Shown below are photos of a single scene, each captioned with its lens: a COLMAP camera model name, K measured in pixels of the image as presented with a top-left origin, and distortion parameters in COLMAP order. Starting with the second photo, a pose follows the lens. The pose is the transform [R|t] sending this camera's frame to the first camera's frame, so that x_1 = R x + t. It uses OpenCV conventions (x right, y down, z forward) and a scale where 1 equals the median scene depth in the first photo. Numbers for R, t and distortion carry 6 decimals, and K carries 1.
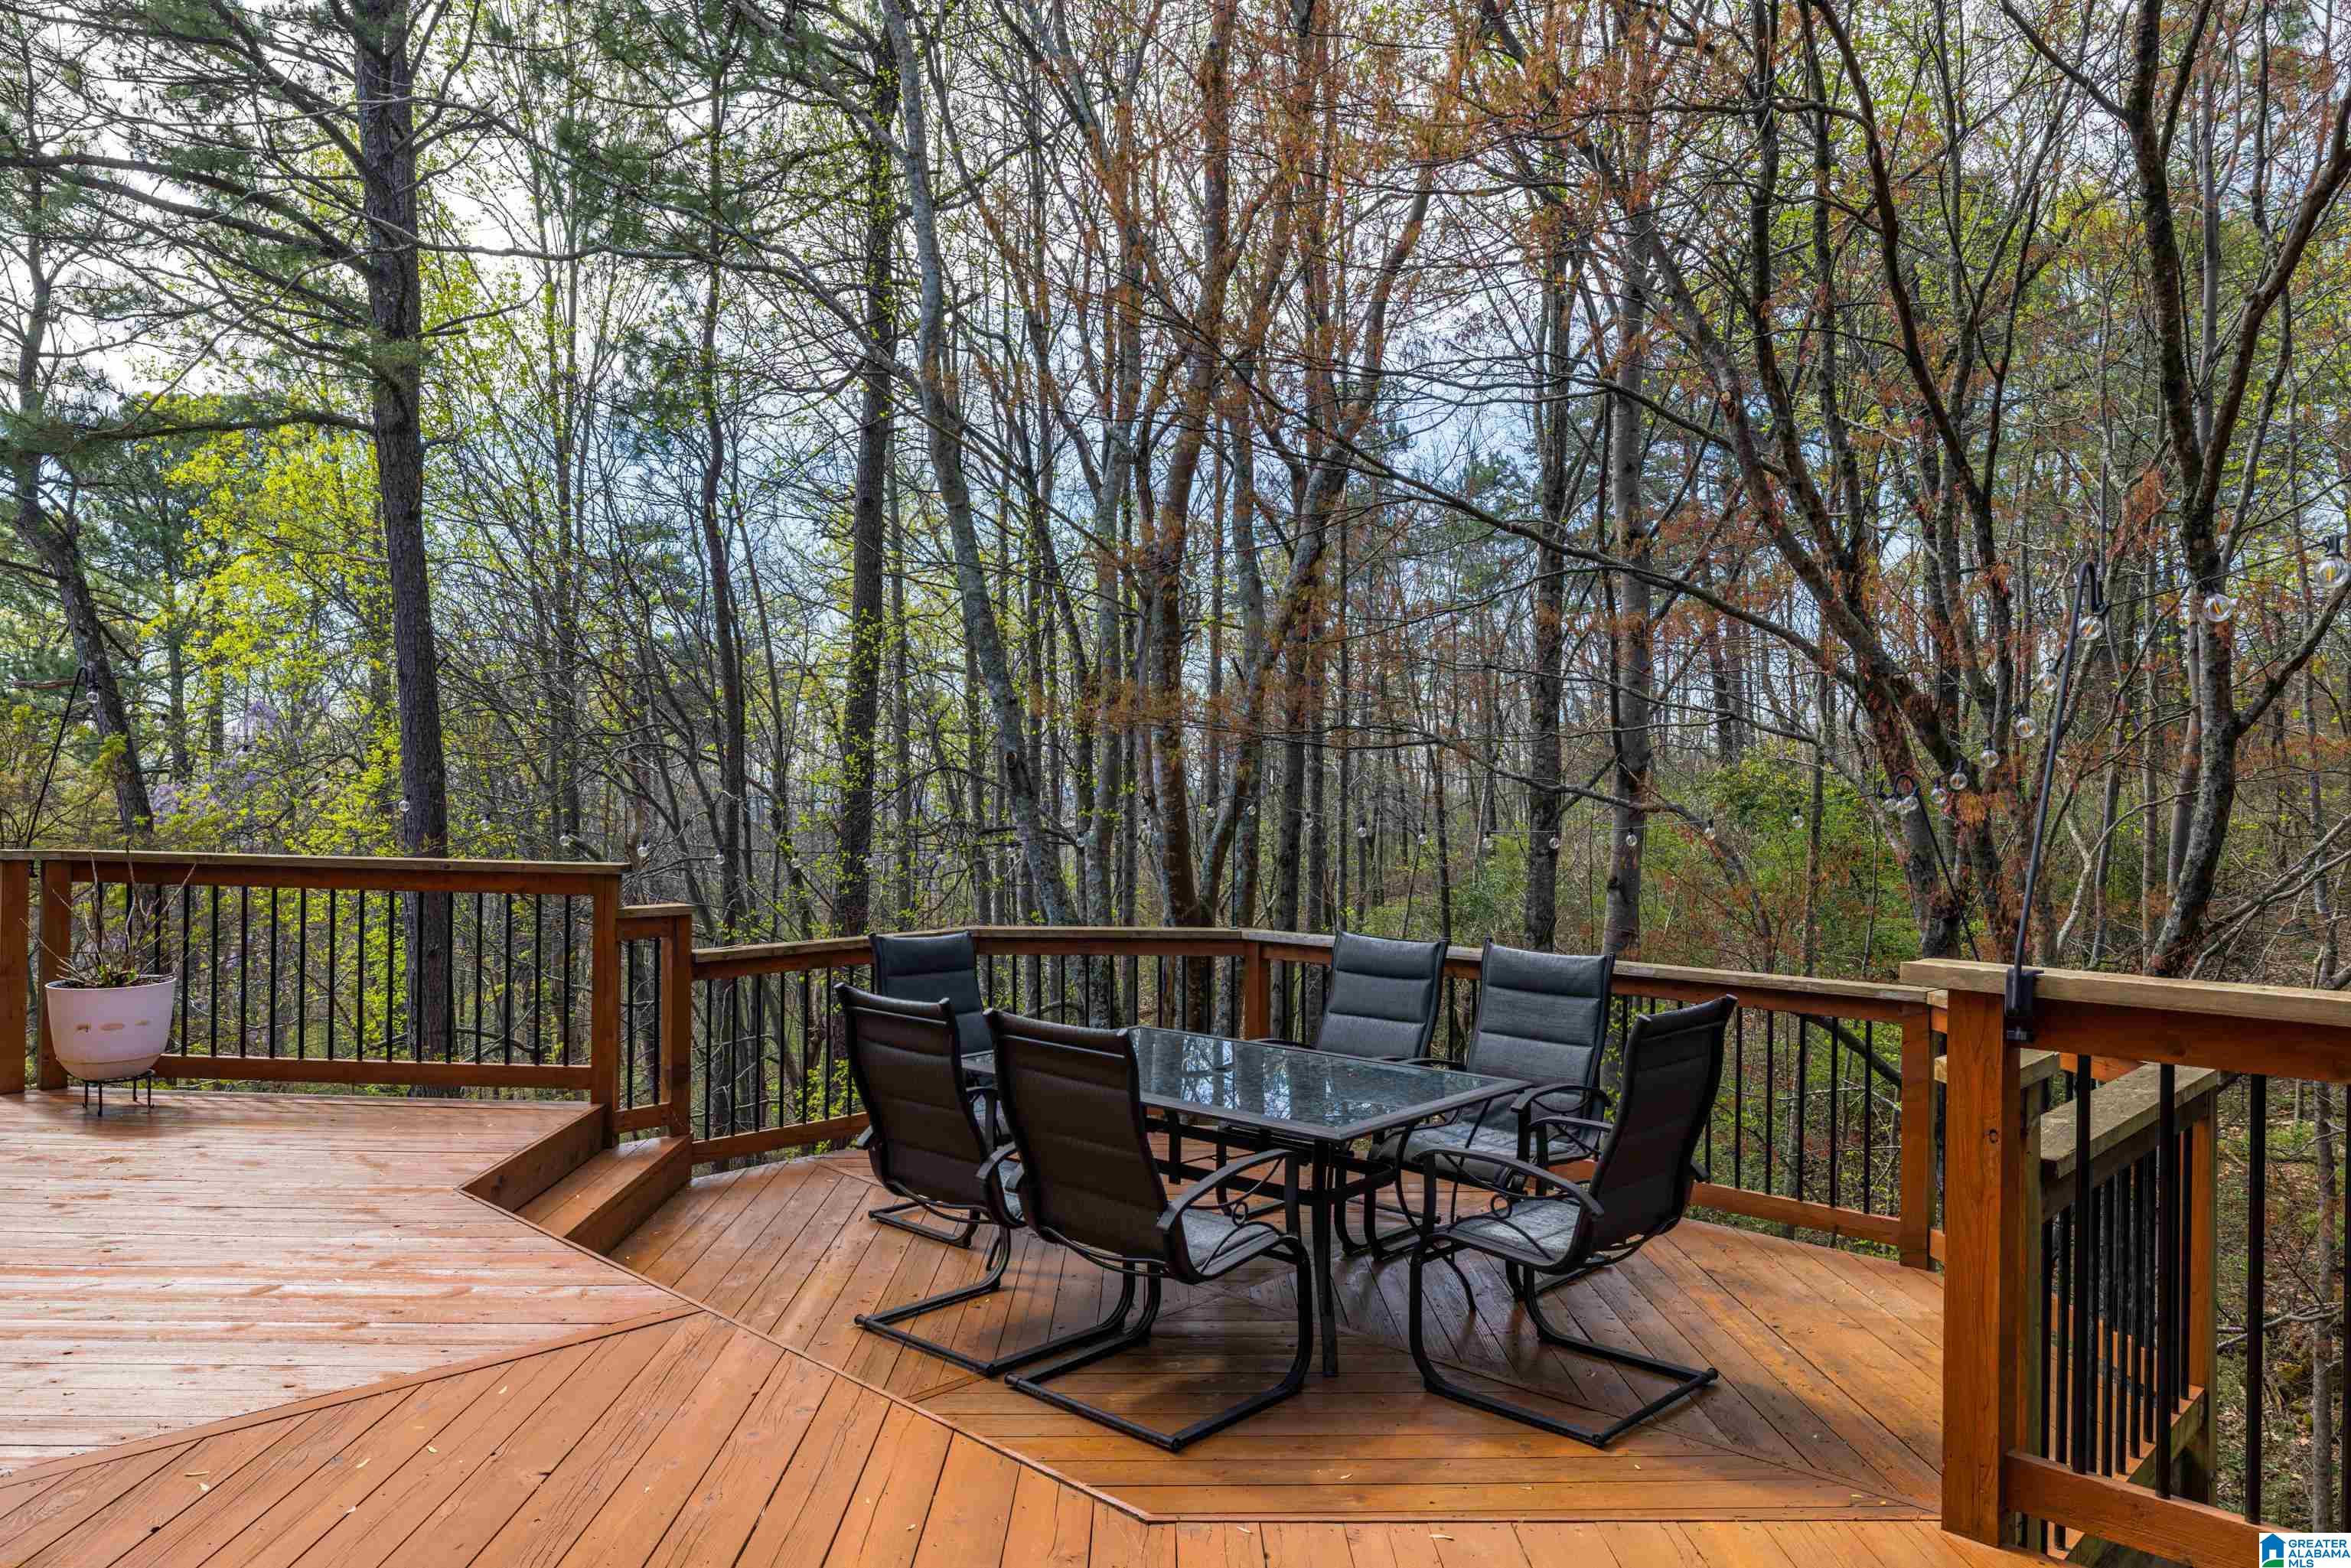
lens RADIAL K [[1593.1, 0, 1175.5], [0, 1593.1, 784.0], [0, 0, 1]] dist [-0.003187, 0.000179]
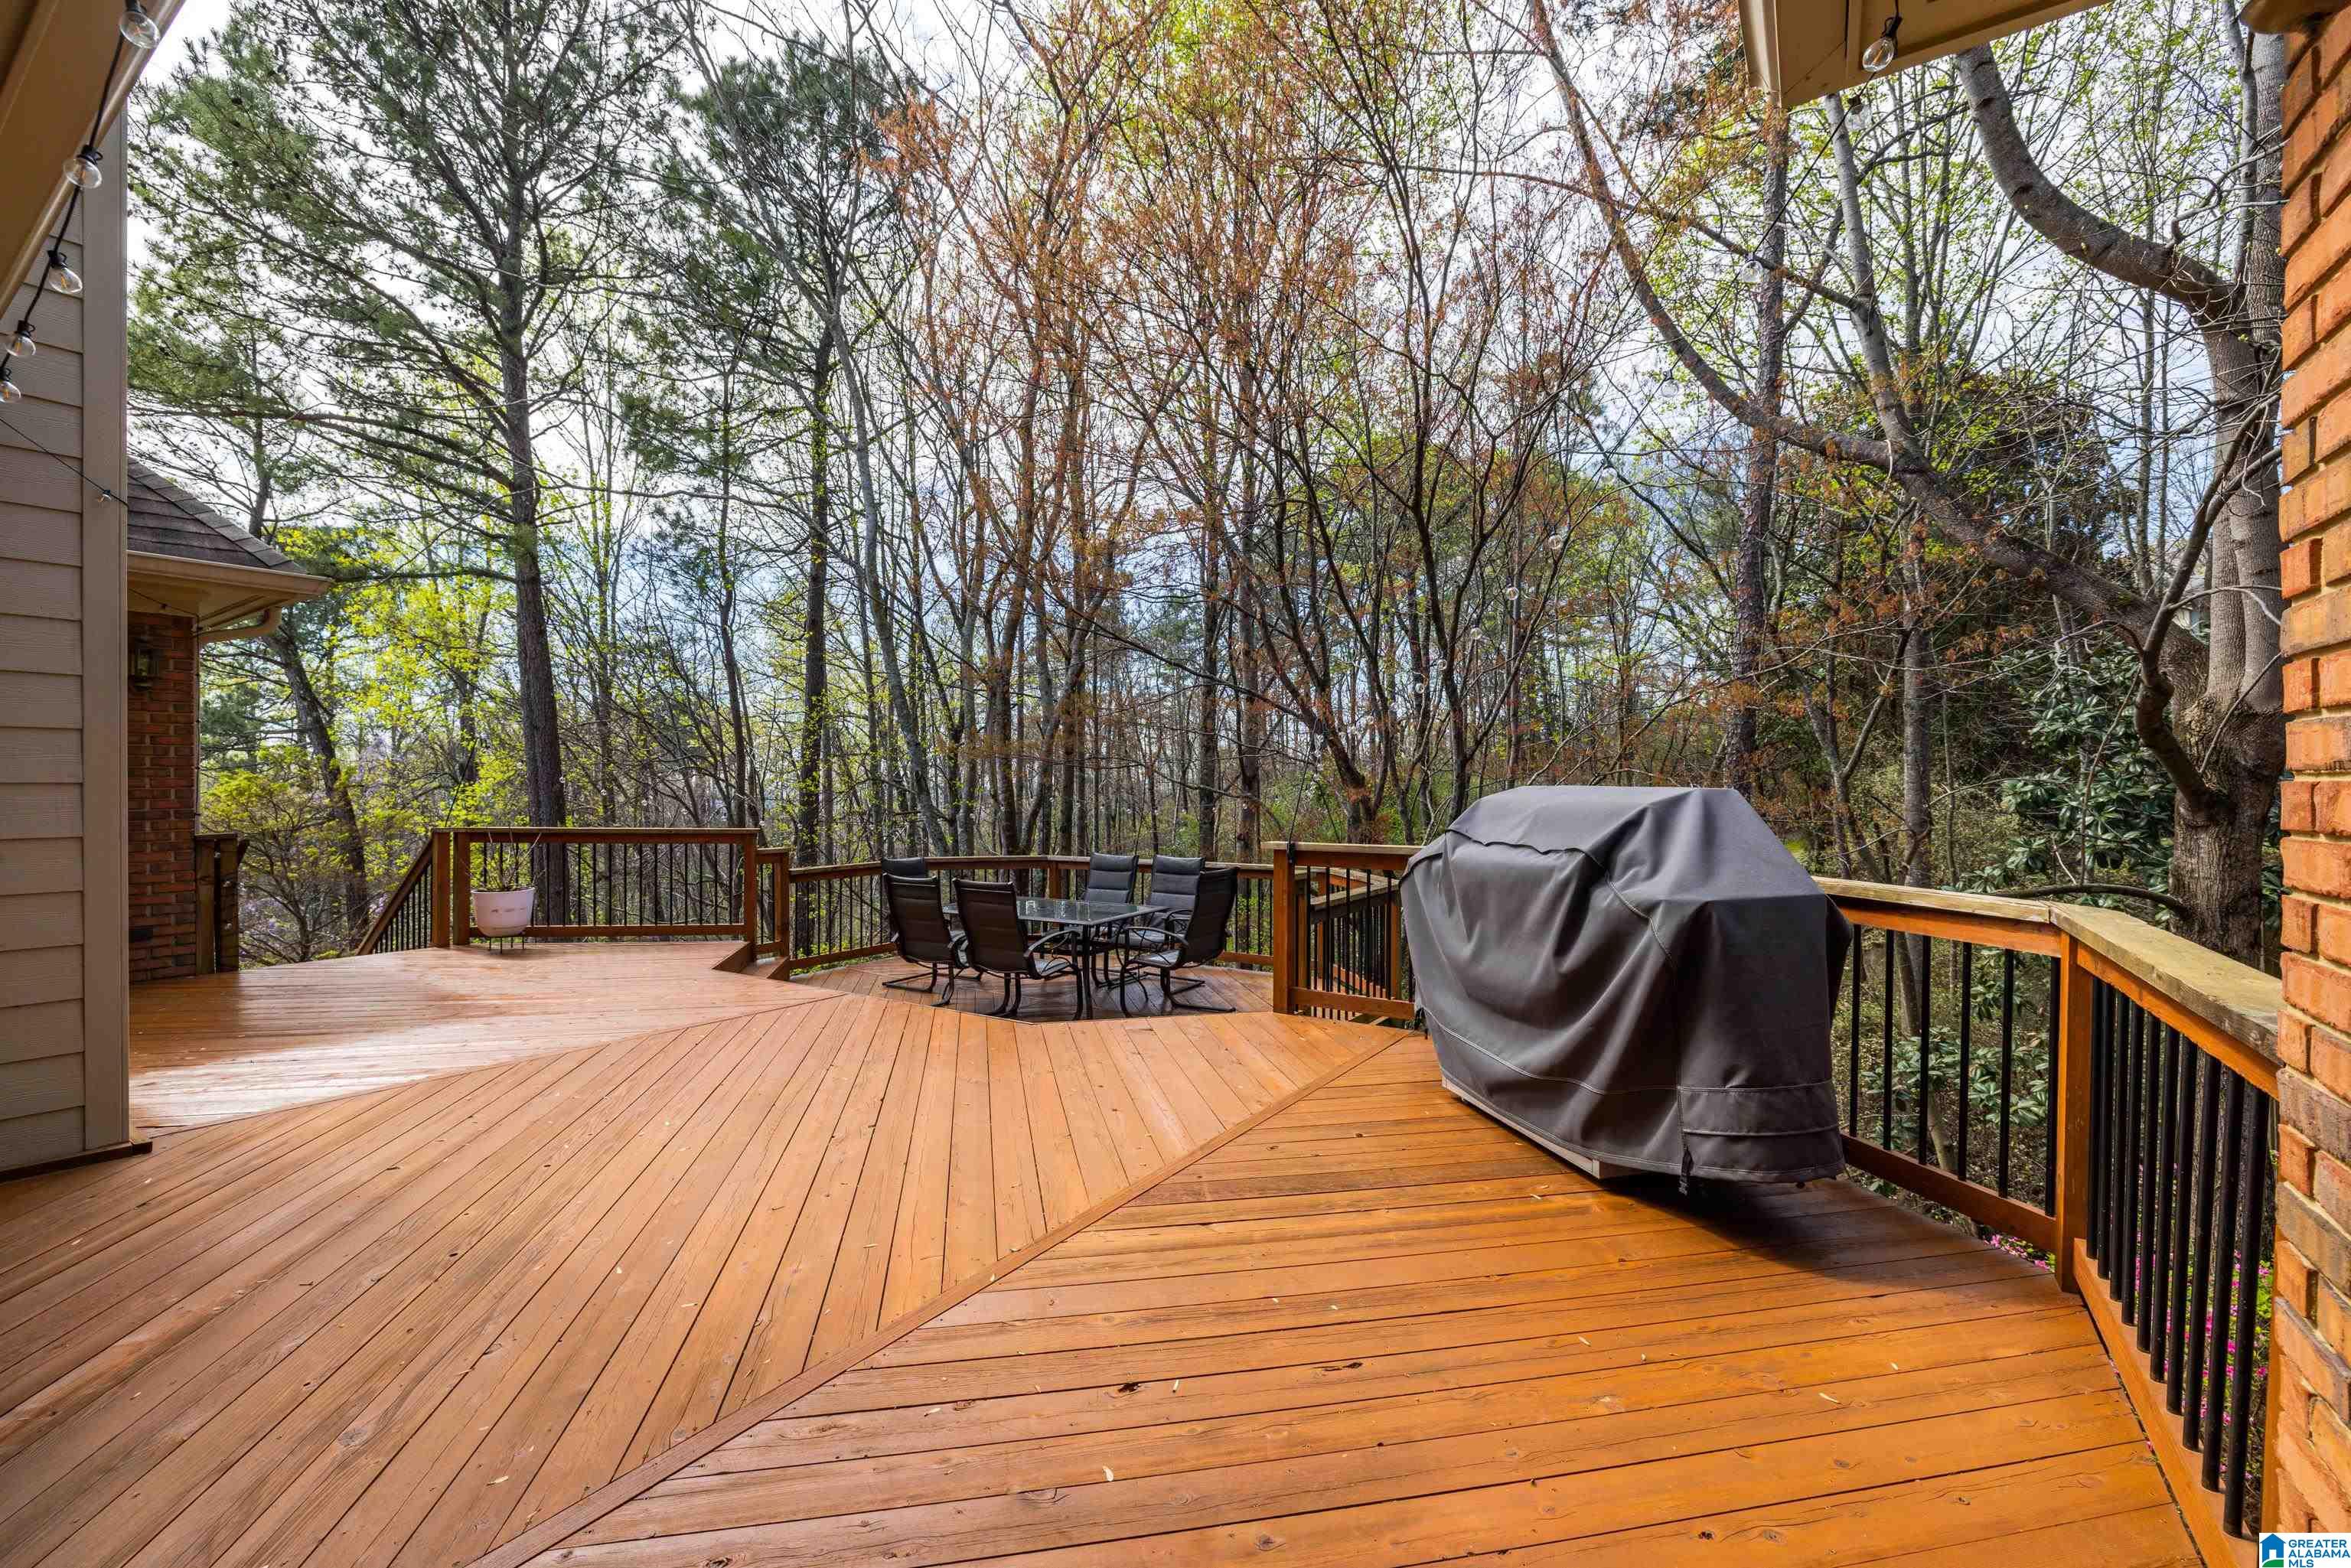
lens RADIAL K [[992.3, 0, 1140.7], [0, 992.3, 793.0], [0, 0, 1]] dist [-0.000325, 0.000004]
pose [[0.988972, -0.011010, 0.147690, -0.014755], [0.009954, 0.999919, 0.007887, -0.001360], [-0.147765, -0.006330, 0.989002, -0.167412]]
